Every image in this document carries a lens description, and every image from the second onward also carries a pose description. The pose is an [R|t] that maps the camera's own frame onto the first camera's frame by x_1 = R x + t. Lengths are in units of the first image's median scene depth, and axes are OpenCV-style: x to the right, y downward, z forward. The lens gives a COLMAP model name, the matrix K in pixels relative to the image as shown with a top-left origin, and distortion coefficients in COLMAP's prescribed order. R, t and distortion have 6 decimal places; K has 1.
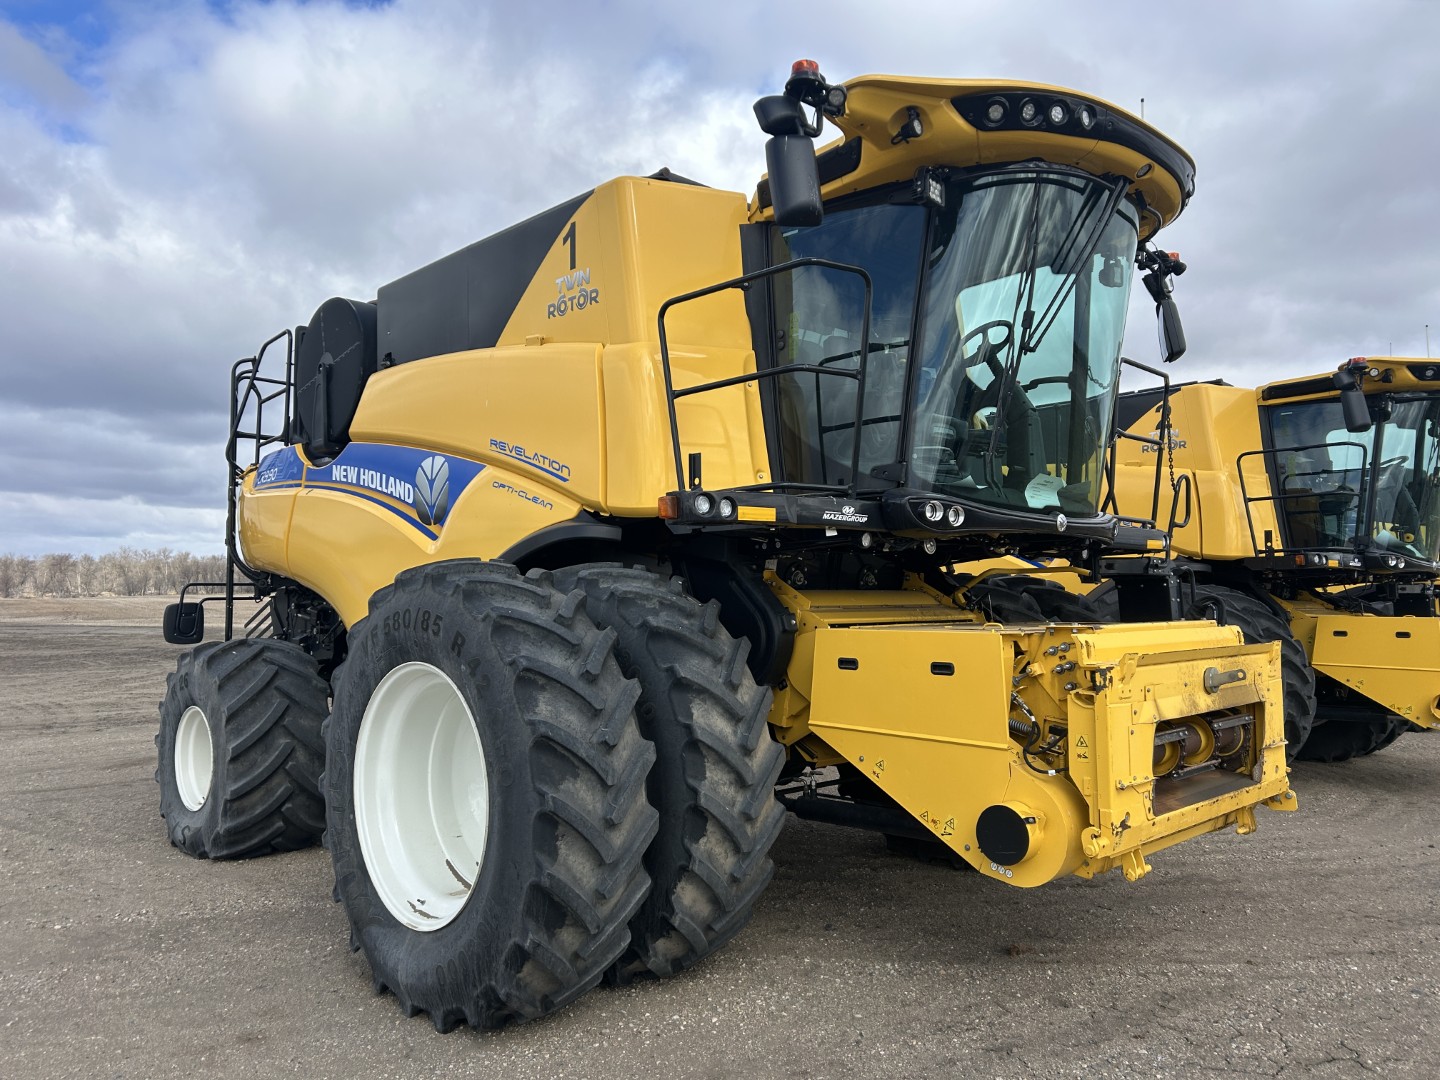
lens RADIAL K [[1086.1, 0, 723.5], [0, 1086.1, 541.3], [0, 0, 1]] dist [0.003129, -0.004456]
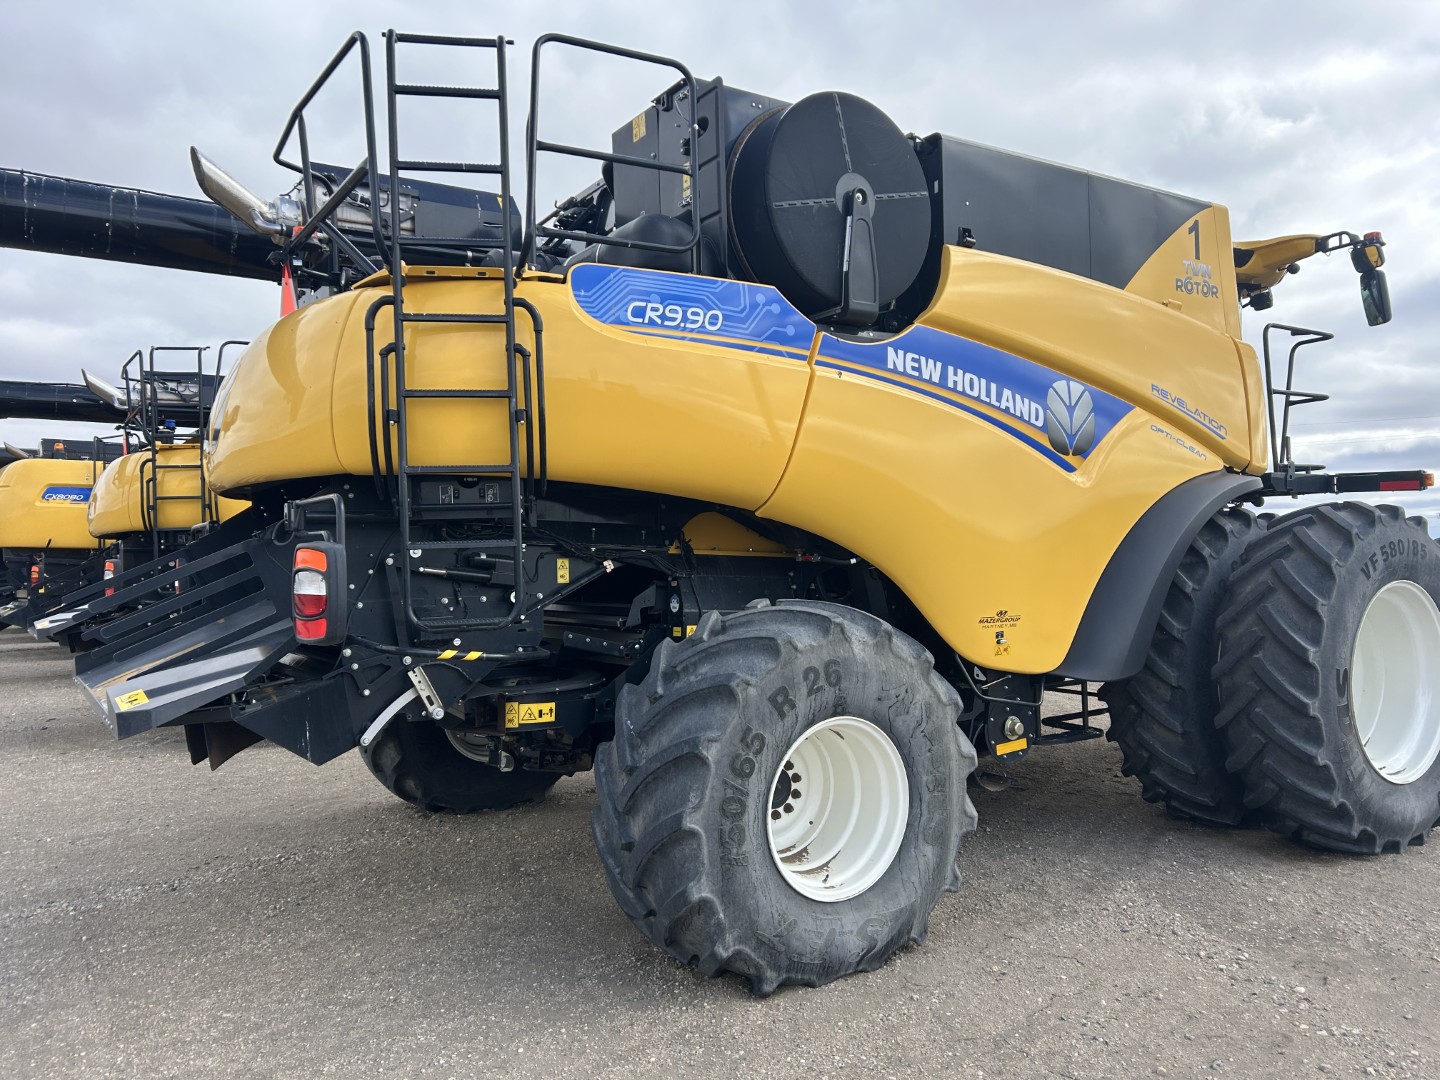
lens RADIAL K [[1086.1, 0, 721.9], [0, 1086.1, 537.5], [0, 0, 1]] dist [0.003129, -0.004456]
pose [[0.188264, 0.004859, 0.982106, -1.274651], [-0.041876, 0.999118, 0.003084, 0.066507], [-0.981225, -0.041707, 0.188301, 1.153201]]
